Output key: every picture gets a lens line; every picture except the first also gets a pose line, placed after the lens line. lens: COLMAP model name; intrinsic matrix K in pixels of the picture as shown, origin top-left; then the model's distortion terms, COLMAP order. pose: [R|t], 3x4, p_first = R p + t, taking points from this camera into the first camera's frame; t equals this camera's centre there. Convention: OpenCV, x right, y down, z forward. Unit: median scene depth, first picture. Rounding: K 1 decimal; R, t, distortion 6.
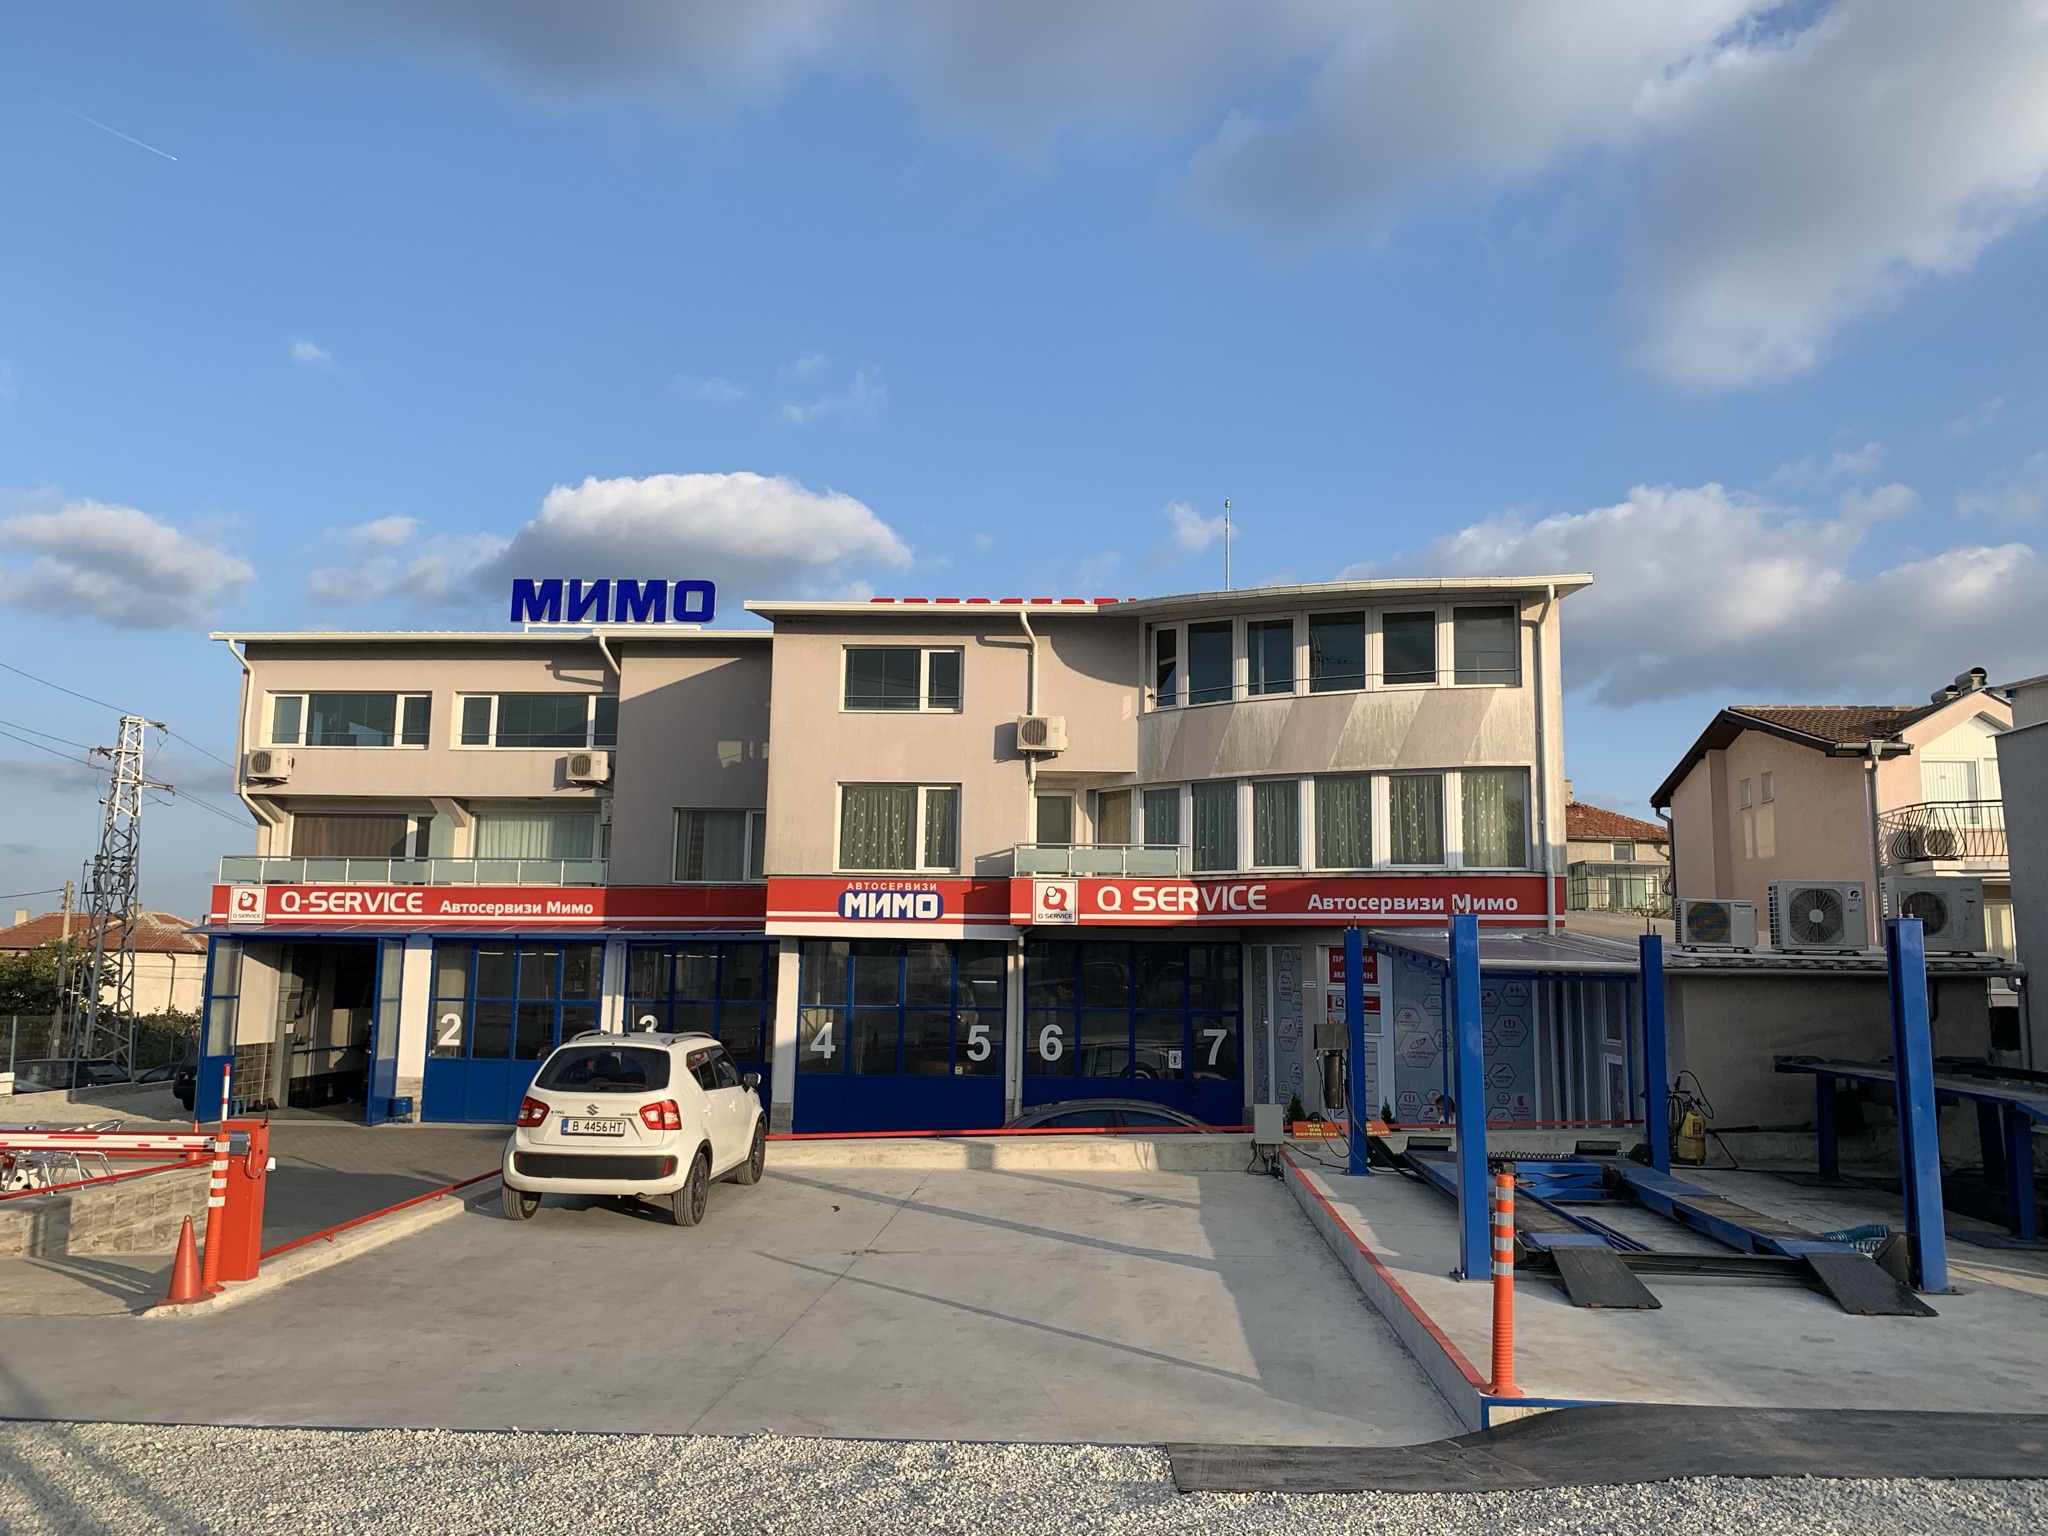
lens RADIAL K [[1547.2, 0, 1061.3], [0, 1547.2, 755.7], [0, 0, 1]] dist [0.088878, -0.046499]
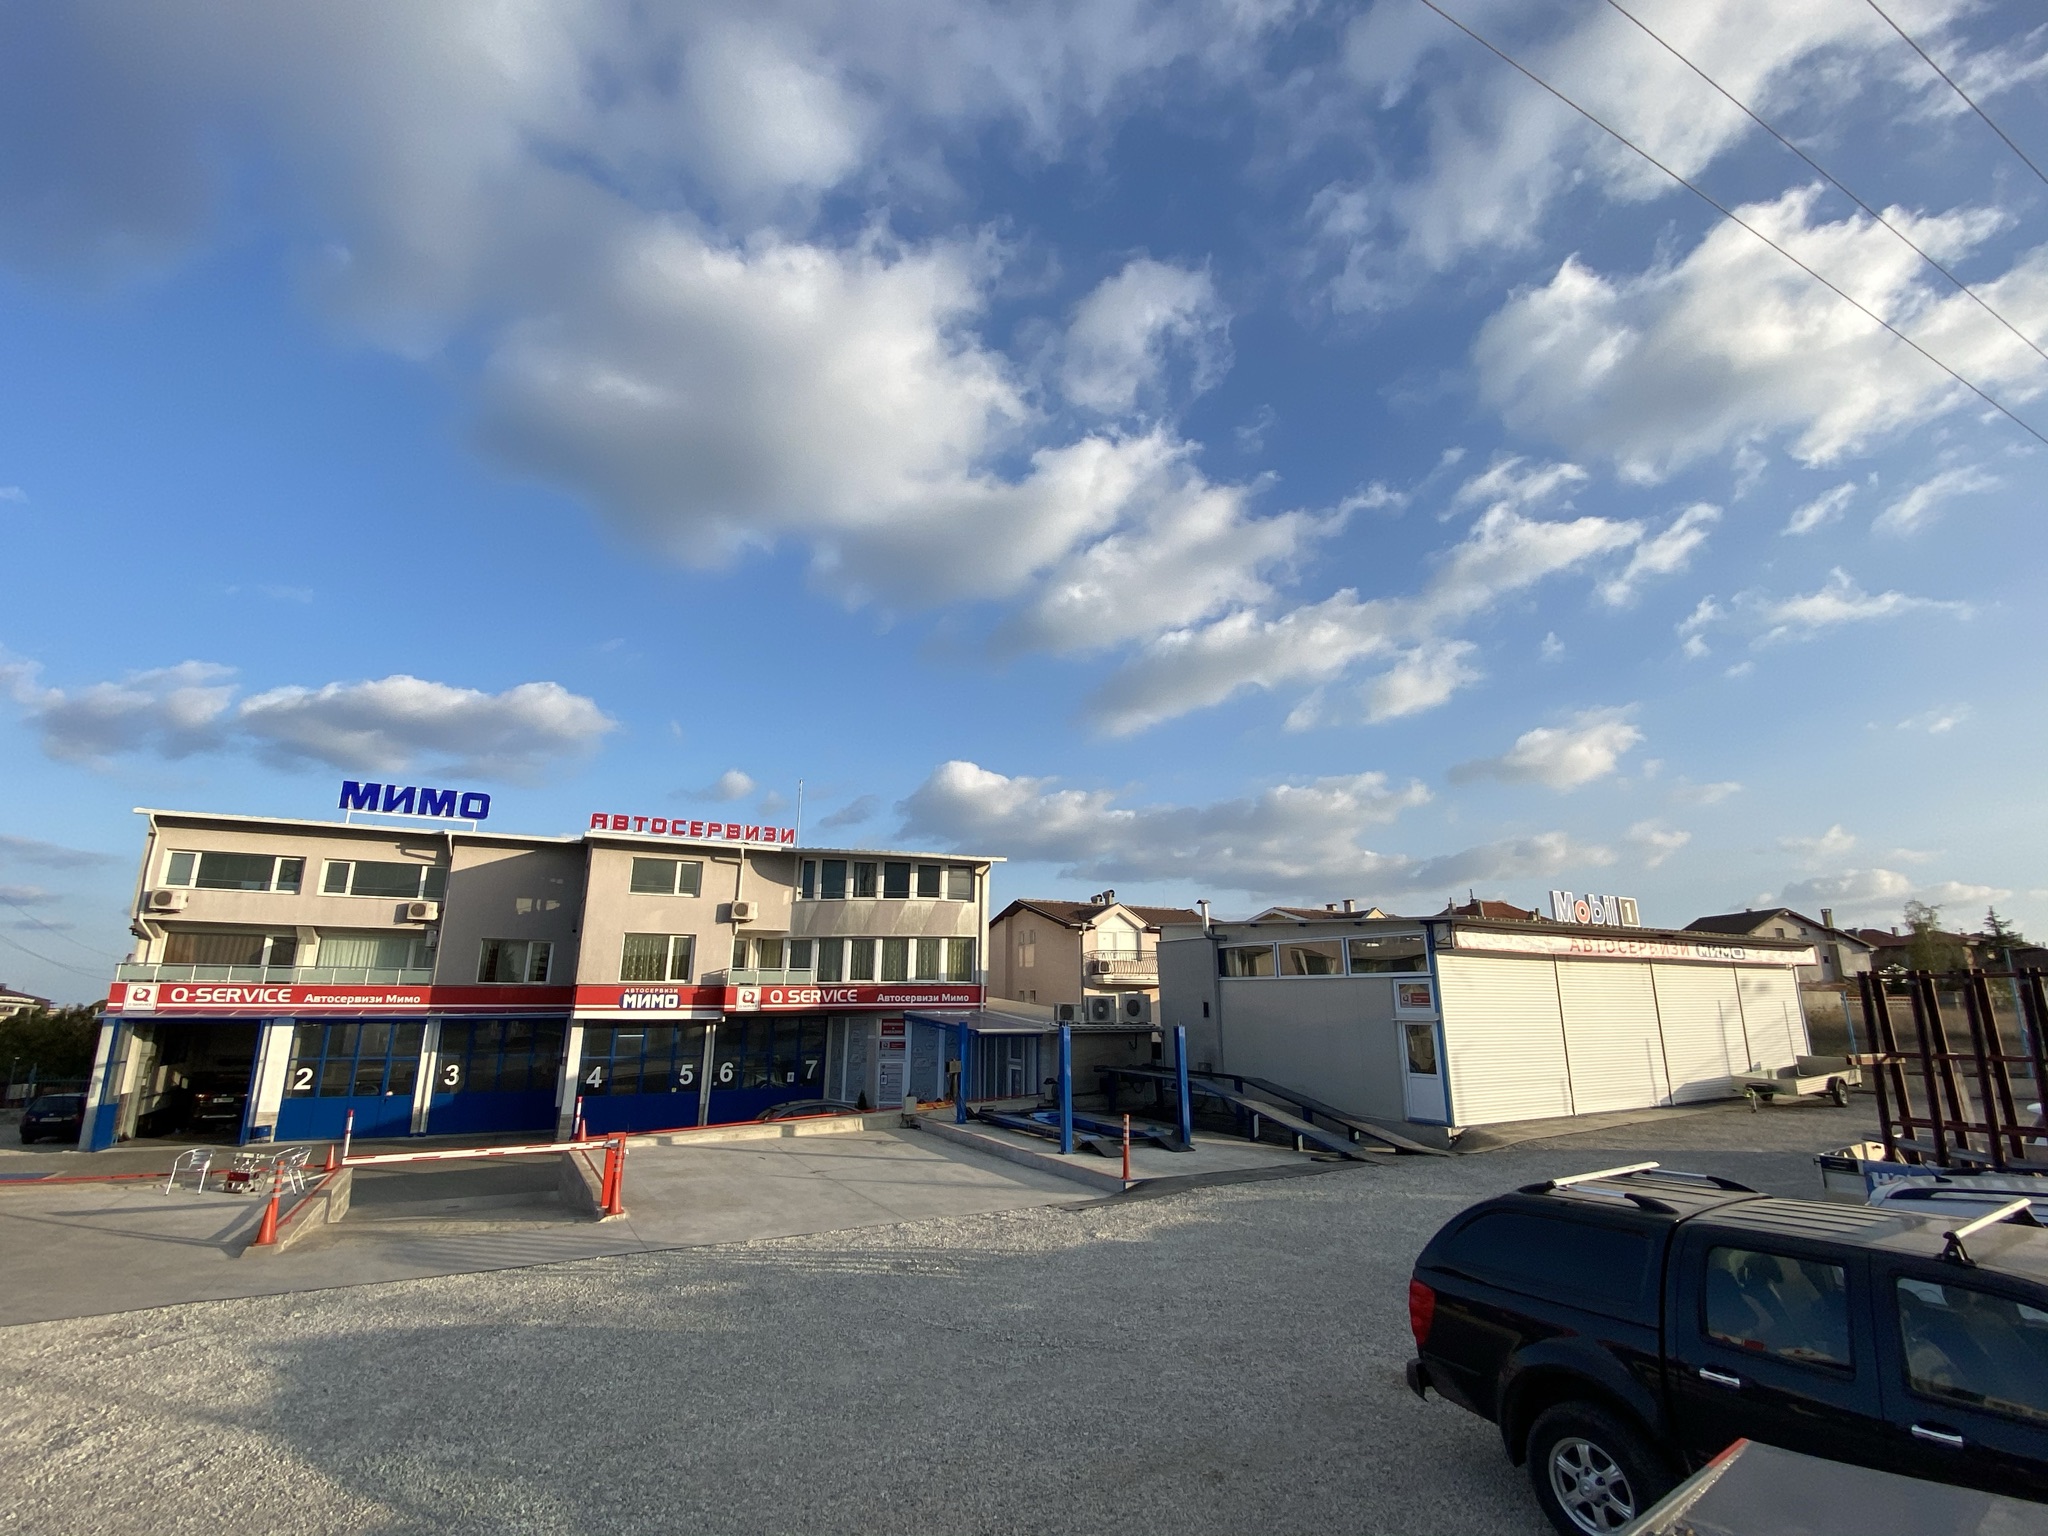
lens RADIAL K [[959.8, 0, 1021.8], [0, 959.8, 737.3], [0, 0, 1]] dist [-0.003482, -0.008726]
pose [[0.855957, 0.120364, 0.502842, -0.337400], [-0.053903, 0.988001, -0.144739, -0.071474], [-0.514229, 0.096786, 0.852174, -0.234397]]
